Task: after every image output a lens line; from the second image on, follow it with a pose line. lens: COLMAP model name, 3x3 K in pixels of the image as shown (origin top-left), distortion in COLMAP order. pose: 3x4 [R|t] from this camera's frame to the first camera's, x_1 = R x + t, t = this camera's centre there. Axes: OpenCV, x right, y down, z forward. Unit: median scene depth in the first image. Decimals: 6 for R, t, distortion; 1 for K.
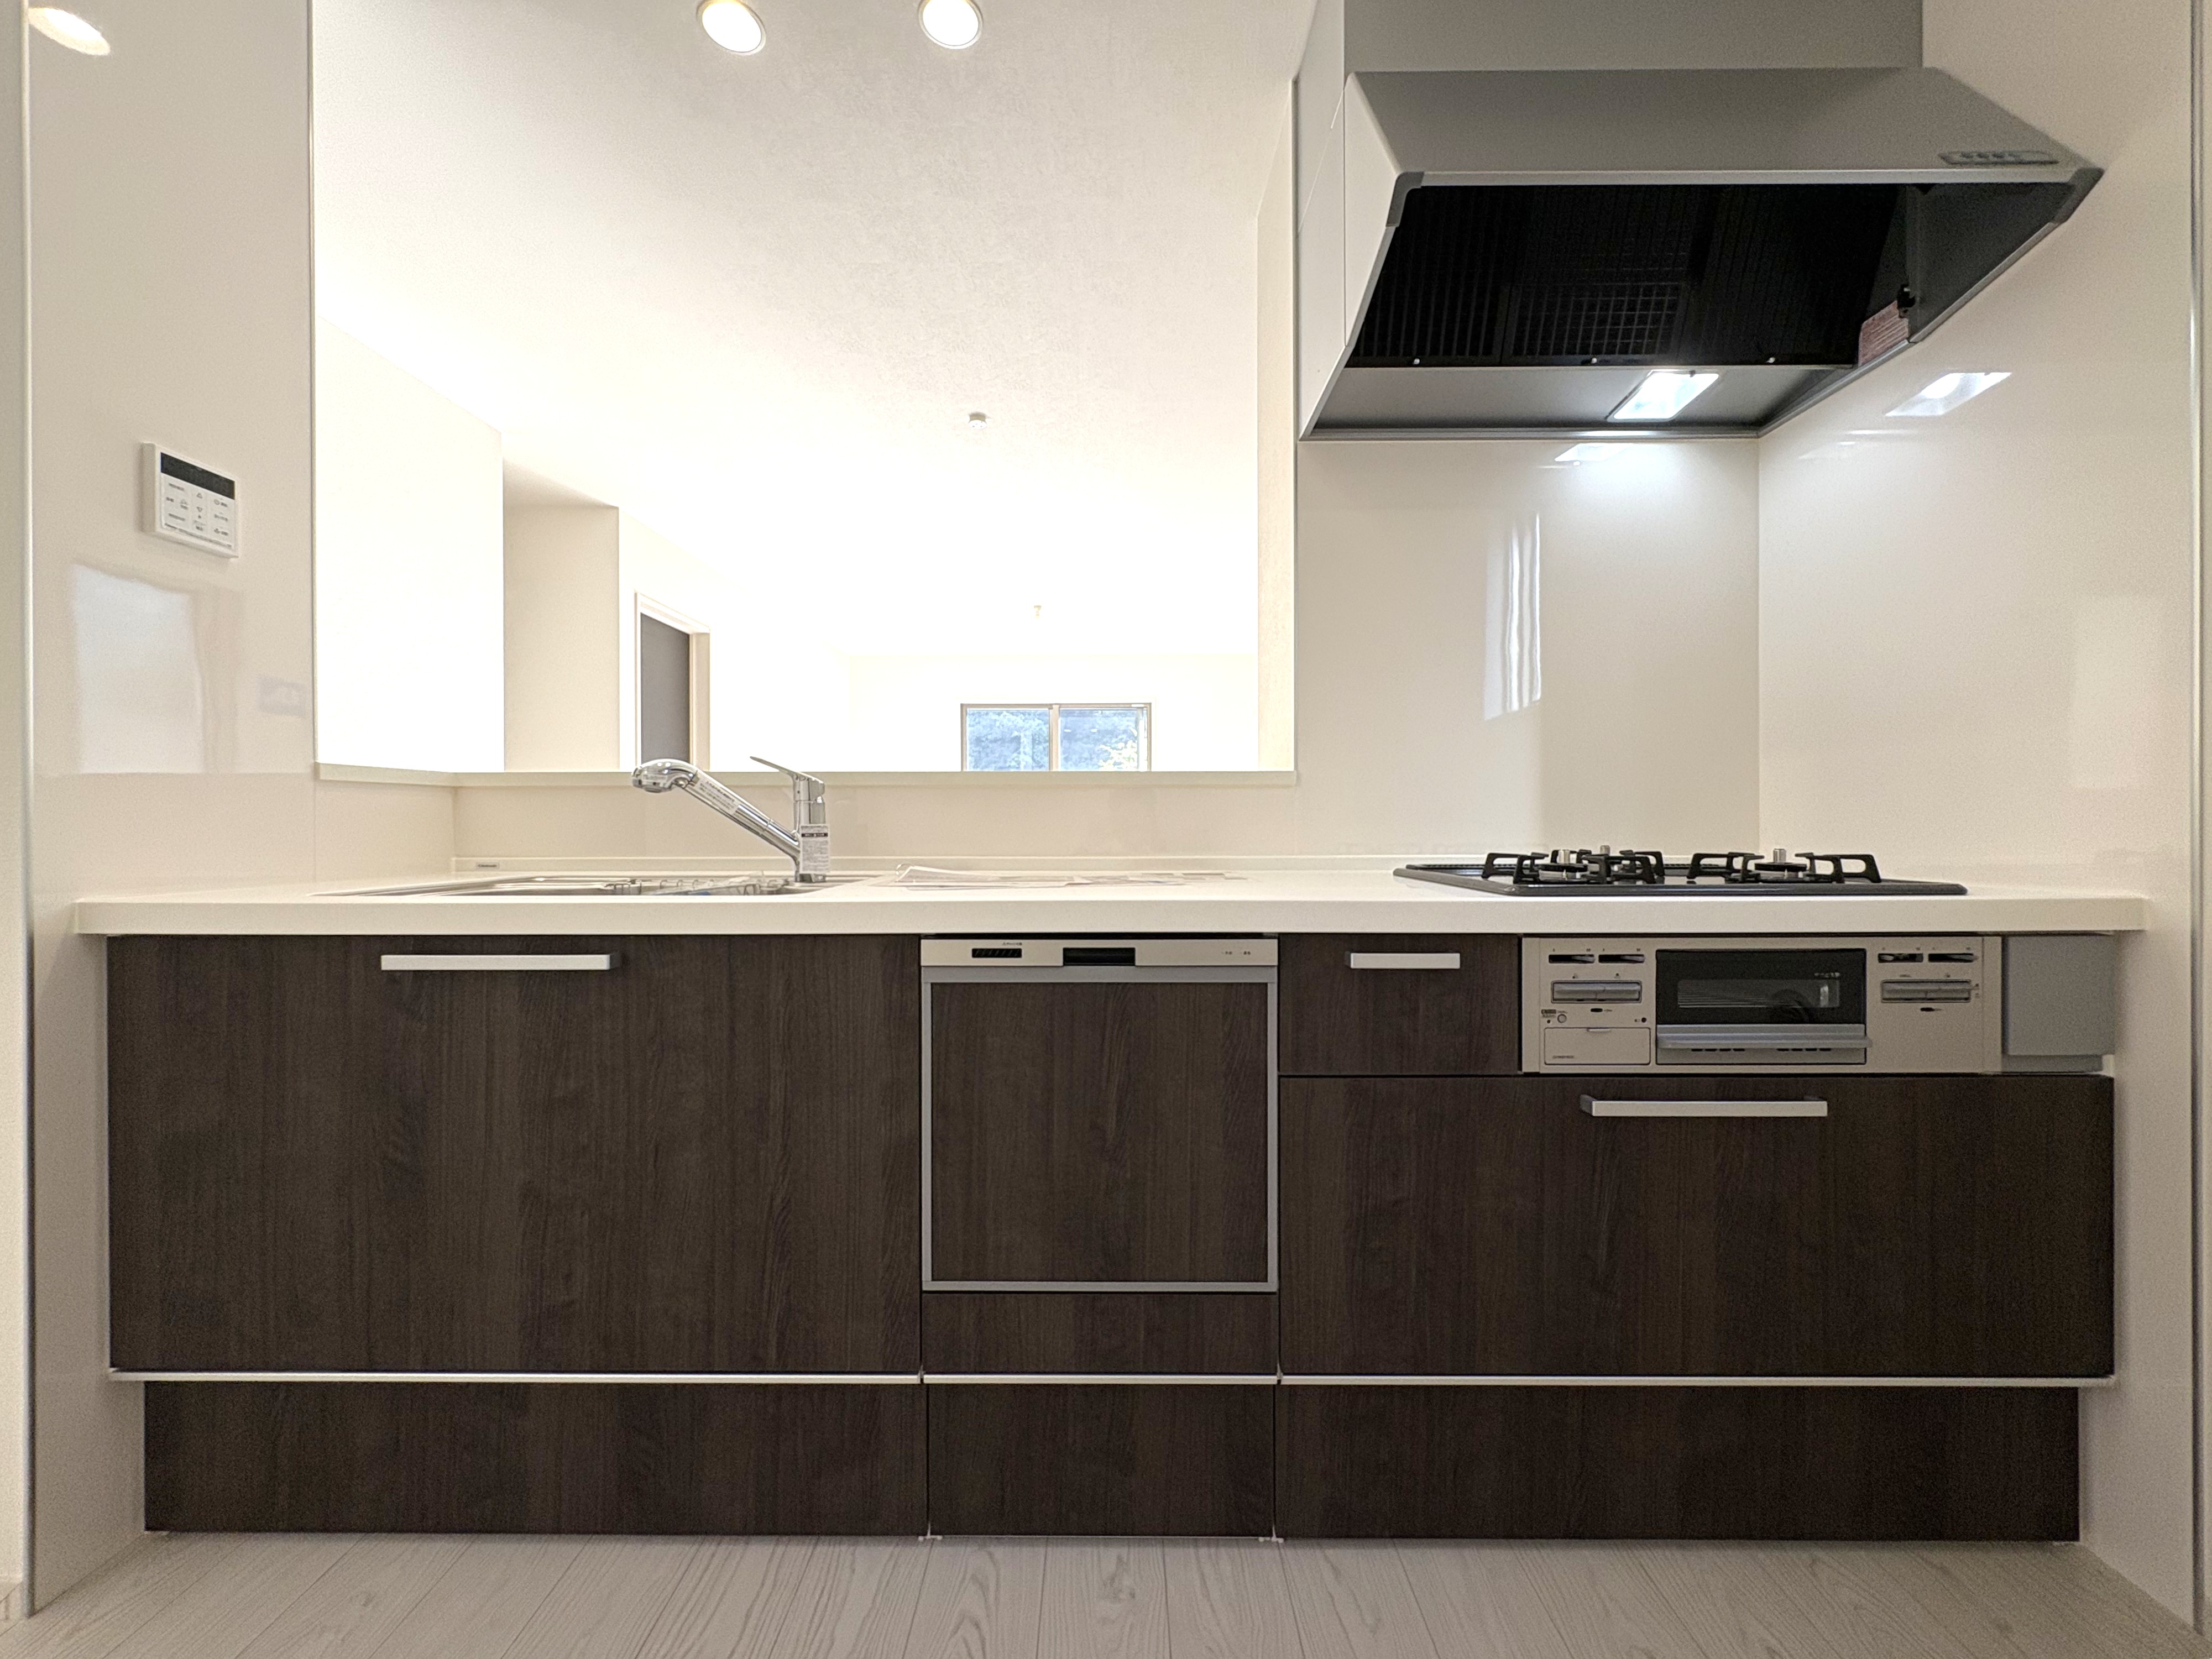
lens RADIAL K [[892.2, 0, 1098.0], [0, 892.2, 827.0], [0, 0, 1]] dist [-0.003511, -0.000035]
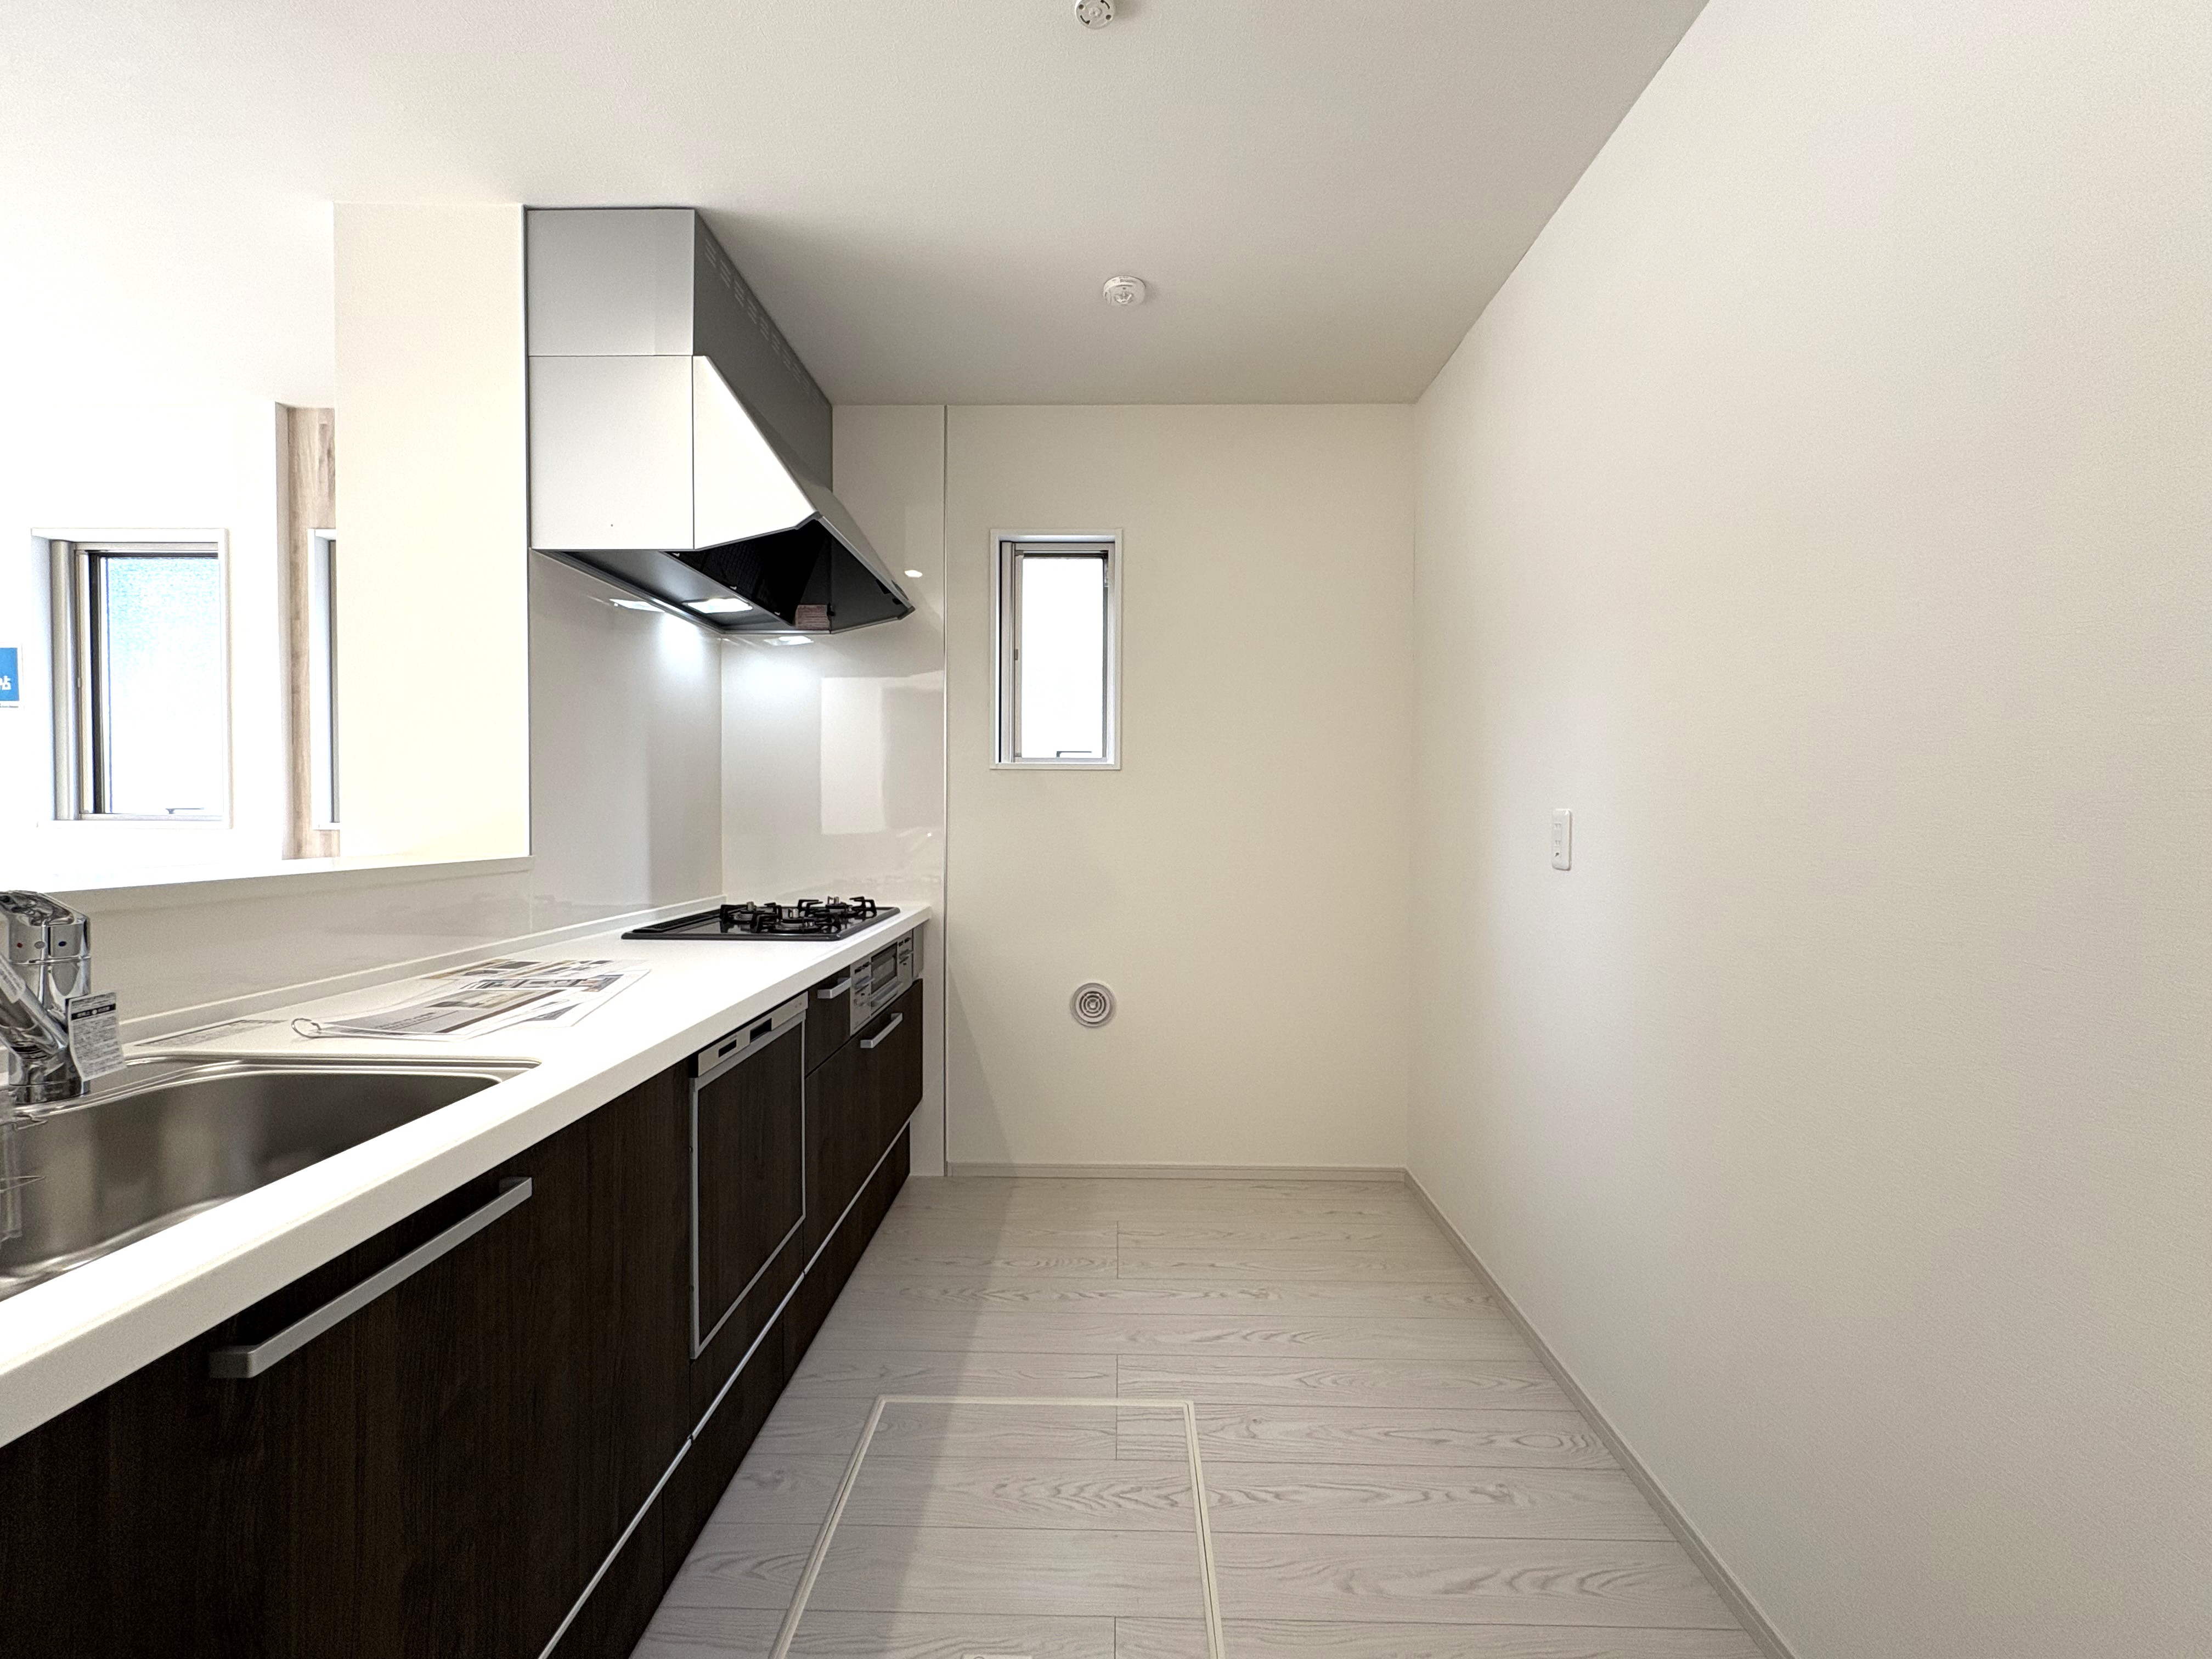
lens RADIAL K [[892.2, 0, 1095.6], [0, 892.2, 825.2], [0, 0, 1]] dist [-0.003511, -0.000035]
pose [[0.013462, -0.016356, 0.999776, -1.306598], [-0.003097, 0.999861, 0.016399, -0.184733], [-0.999905, -0.003318, 0.013410, 0.465878]]
